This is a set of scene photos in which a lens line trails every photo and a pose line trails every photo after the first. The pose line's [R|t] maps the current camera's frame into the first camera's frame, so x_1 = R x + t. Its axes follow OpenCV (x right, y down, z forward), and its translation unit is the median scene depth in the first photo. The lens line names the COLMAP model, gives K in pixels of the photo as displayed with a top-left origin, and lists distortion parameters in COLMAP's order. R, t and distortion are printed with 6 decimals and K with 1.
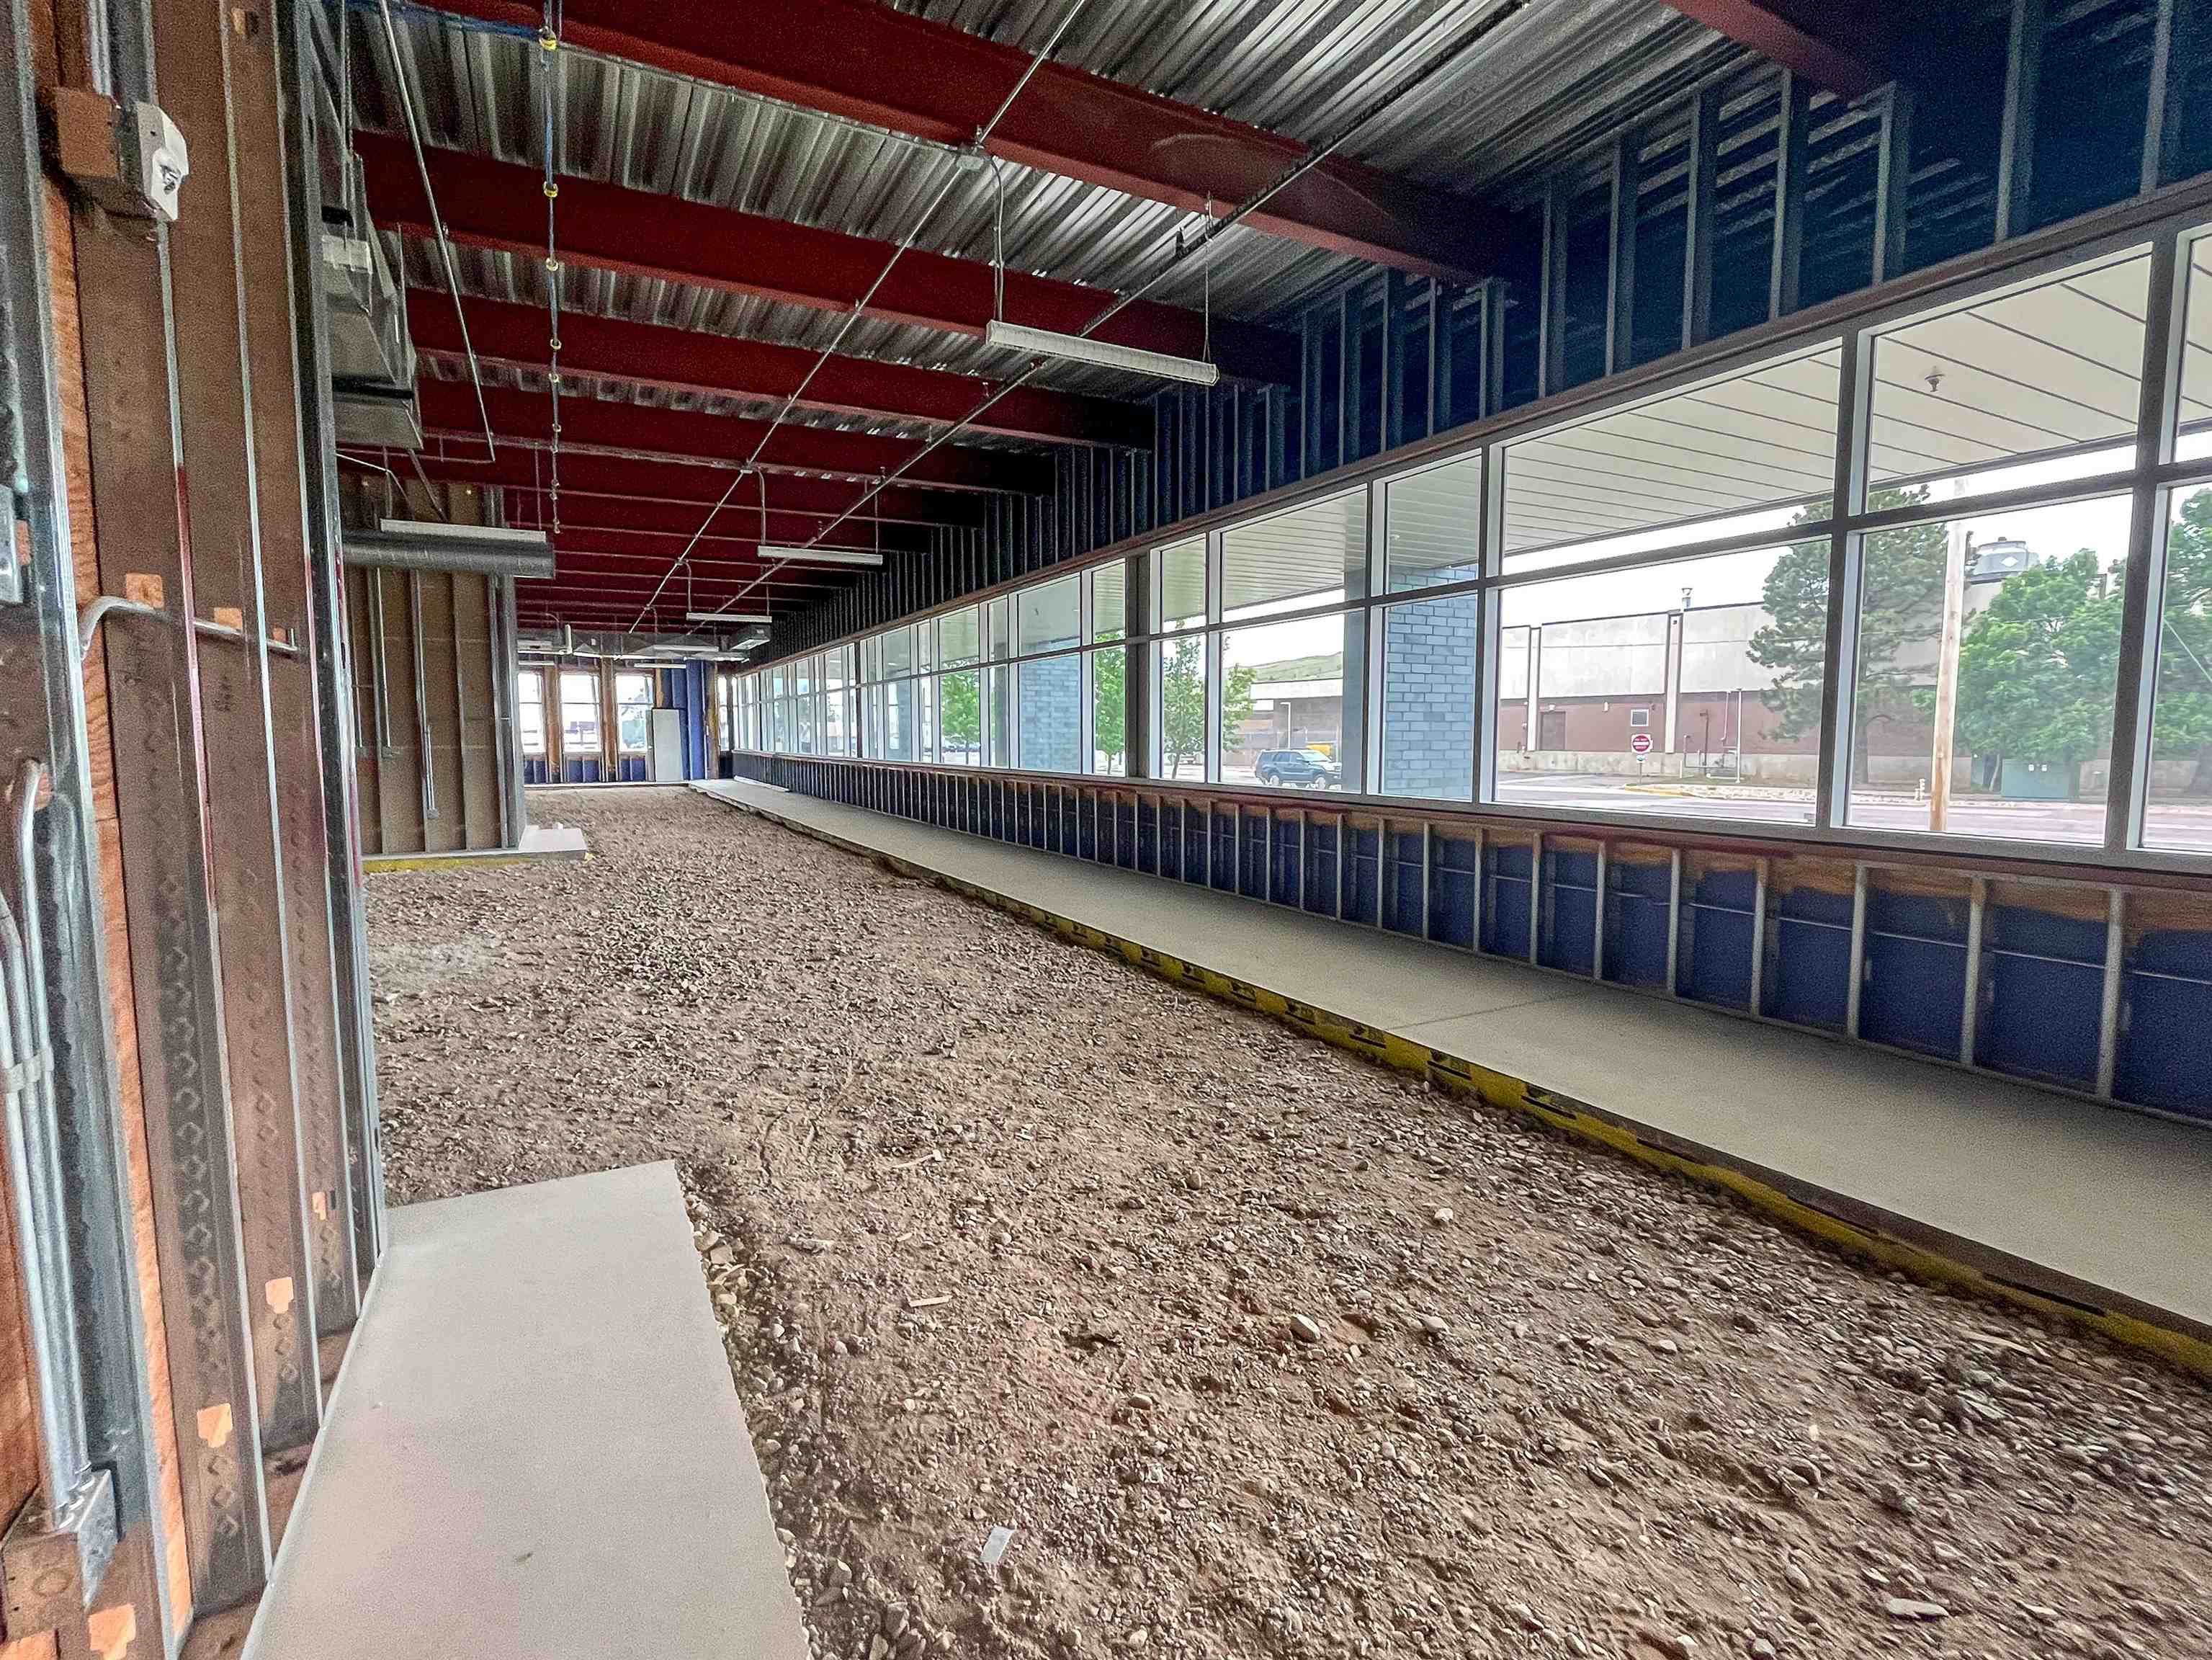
lens RADIAL K [[1006.3, 0, 1084.1], [0, 1006.3, 820.9], [0, 0, 1]] dist [0.005653, 0.000235]
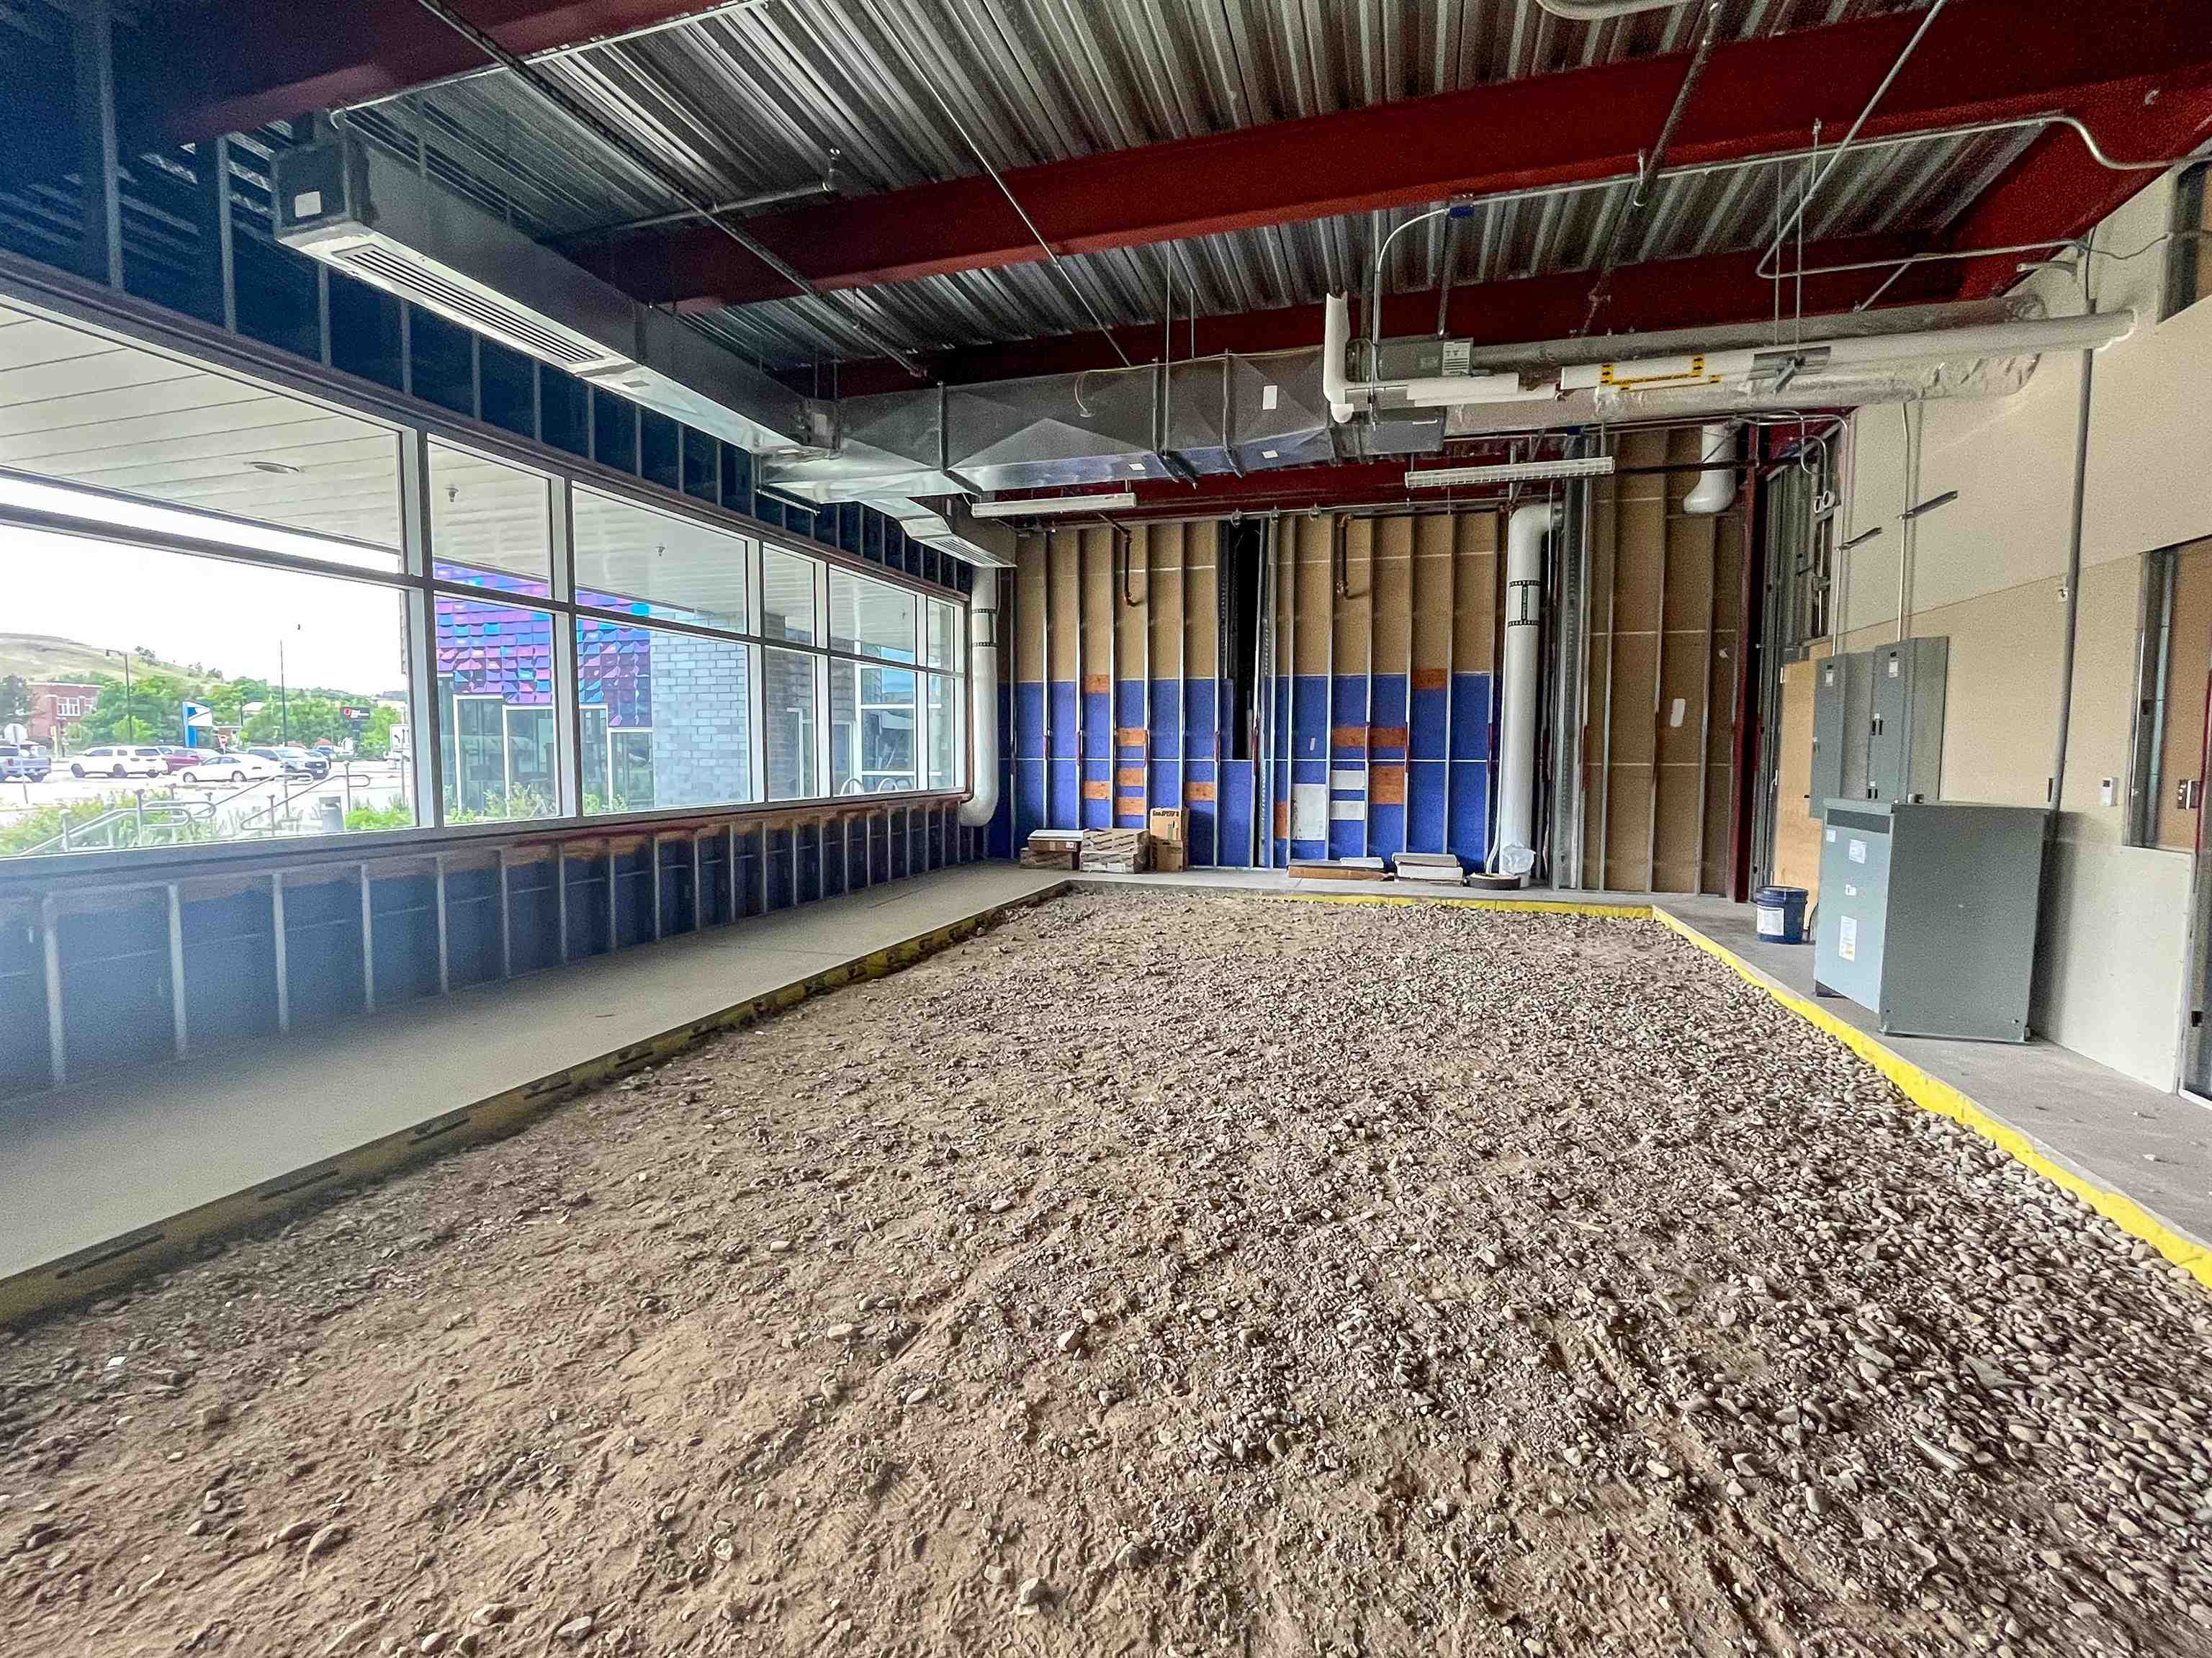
lens RADIAL K [[1006.1, 0, 1086.6], [0, 1006.1, 816.1], [0, 0, 1]] dist [0.005653, 0.000235]
pose [[-0.700014, -0.045546, 0.712676, -0.672217], [0.067542, 0.989268, 0.129564, -0.108608], [-0.710928, 0.138832, -0.689425, 1.242977]]
